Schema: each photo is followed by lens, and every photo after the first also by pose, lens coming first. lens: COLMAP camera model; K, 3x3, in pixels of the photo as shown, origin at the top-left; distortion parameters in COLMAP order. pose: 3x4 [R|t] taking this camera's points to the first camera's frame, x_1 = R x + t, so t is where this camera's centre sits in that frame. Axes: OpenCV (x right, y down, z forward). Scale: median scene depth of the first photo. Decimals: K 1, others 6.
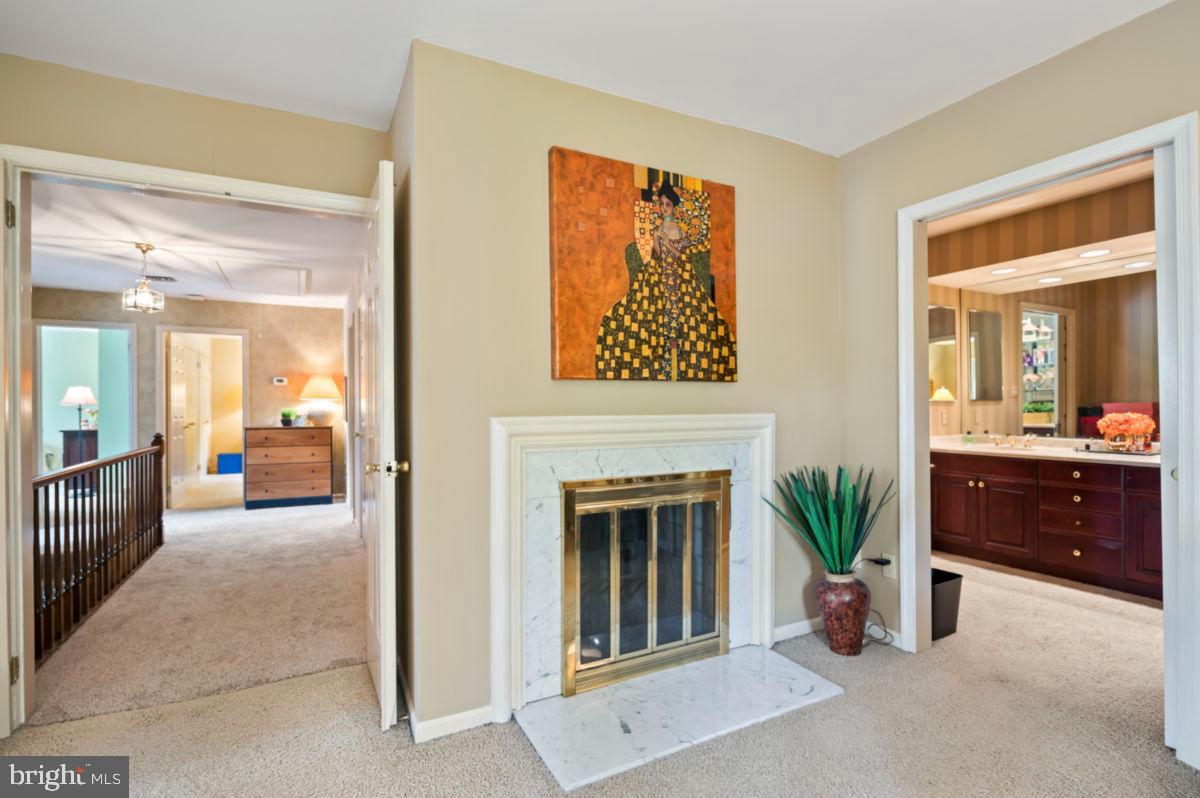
lens RADIAL K [[570.4, 0, 605.0], [0, 570.4, 407.2], [0, 0, 1]] dist [-0.003837, -0.000255]
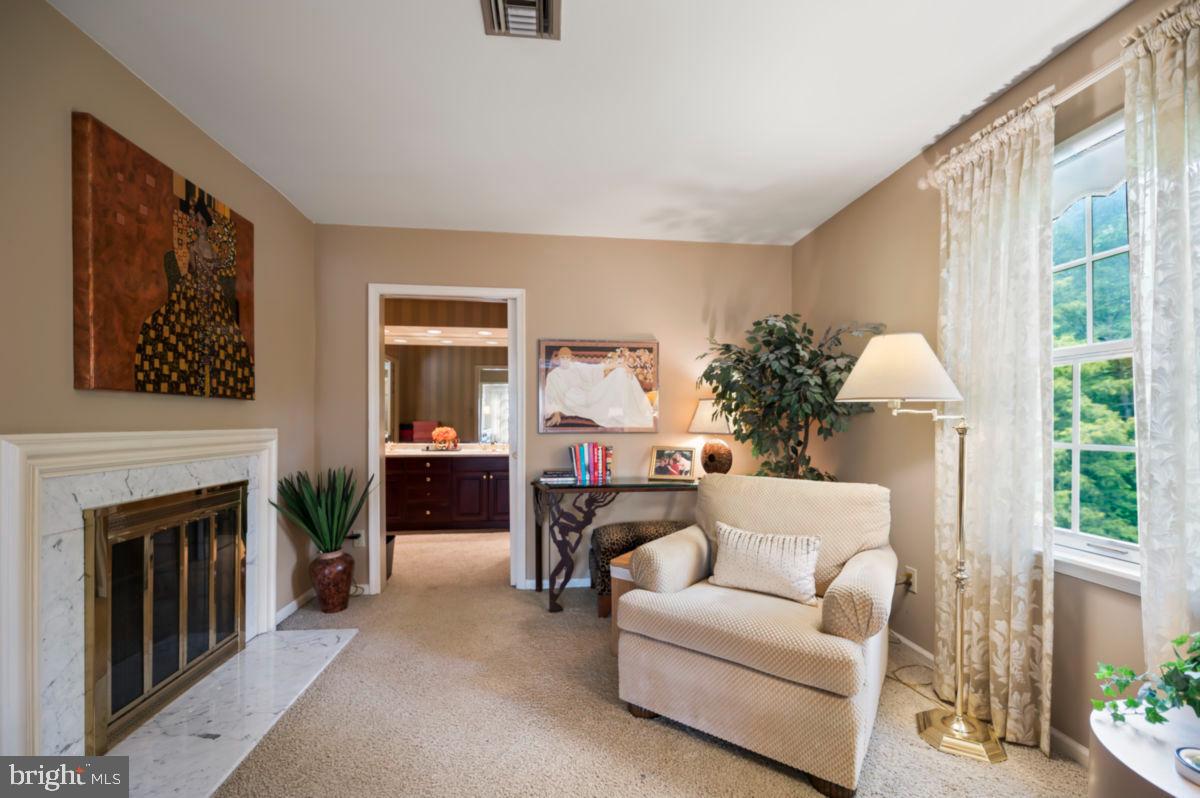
lens RADIAL K [[481.1, 0, 608.8], [0, 481.1, 423.2], [0, 0, 1]] dist [-0.003912, -0.001456]
pose [[0.358767, 0.003505, 0.933421, -0.402478], [-0.001737, 0.999994, -0.003088, 0.002428], [-0.933426, -0.000513, 0.358771, 0.019836]]
